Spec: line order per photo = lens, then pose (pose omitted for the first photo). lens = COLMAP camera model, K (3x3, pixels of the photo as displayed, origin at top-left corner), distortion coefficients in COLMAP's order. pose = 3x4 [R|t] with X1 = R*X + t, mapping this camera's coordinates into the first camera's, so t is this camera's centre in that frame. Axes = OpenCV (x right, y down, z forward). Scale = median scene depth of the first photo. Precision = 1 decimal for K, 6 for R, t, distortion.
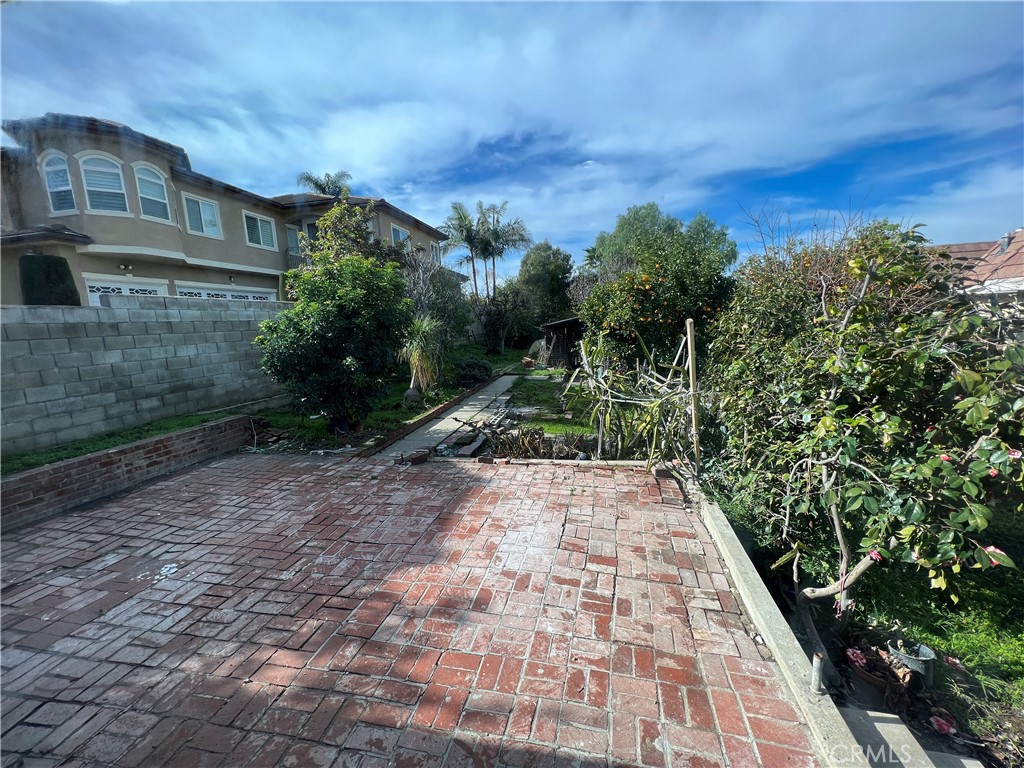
lens RADIAL K [[408.2, 0, 518.4], [0, 408.2, 390.3], [0, 0, 1]] dist [0.001136, -0.000647]
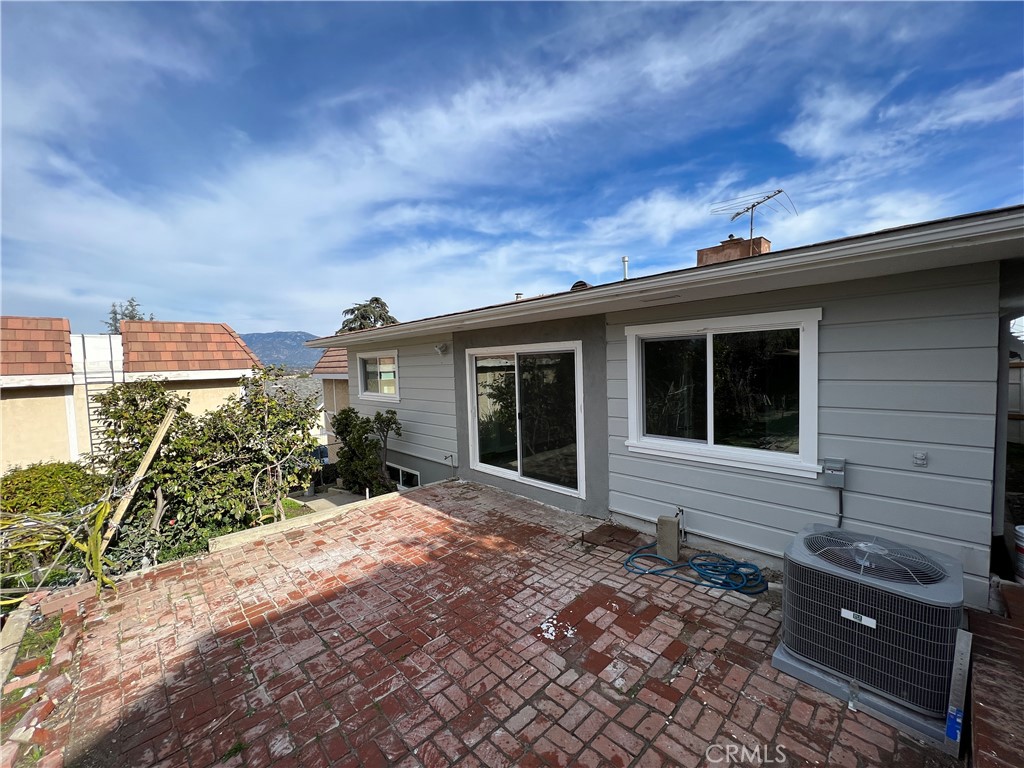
lens RADIAL K [[408.2, 0, 514.8], [0, 408.2, 384.8], [0, 0, 1]] dist [0.001136, -0.000647]
pose [[-0.811235, 0.041884, 0.583218, -1.040086], [0.166239, 0.972792, 0.161371, -0.246248], [-0.560591, 0.227863, -0.796125, 1.269708]]
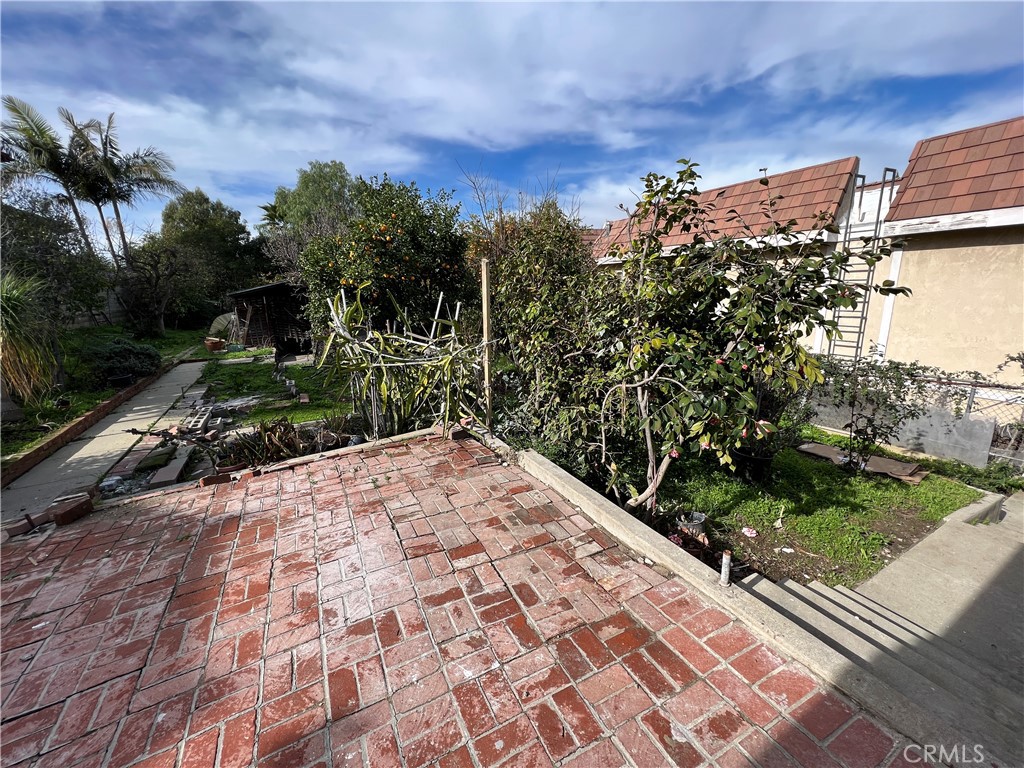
lens RADIAL K [[408.2, 0, 512.9], [0, 408.2, 385.7], [0, 0, 1]] dist [0.001136, -0.000647]
pose [[0.769125, -0.156531, 0.619633, -0.126279], [0.124616, 0.987664, 0.094821, 0.022873], [-0.626832, 0.004287, 0.779143, 0.231726]]
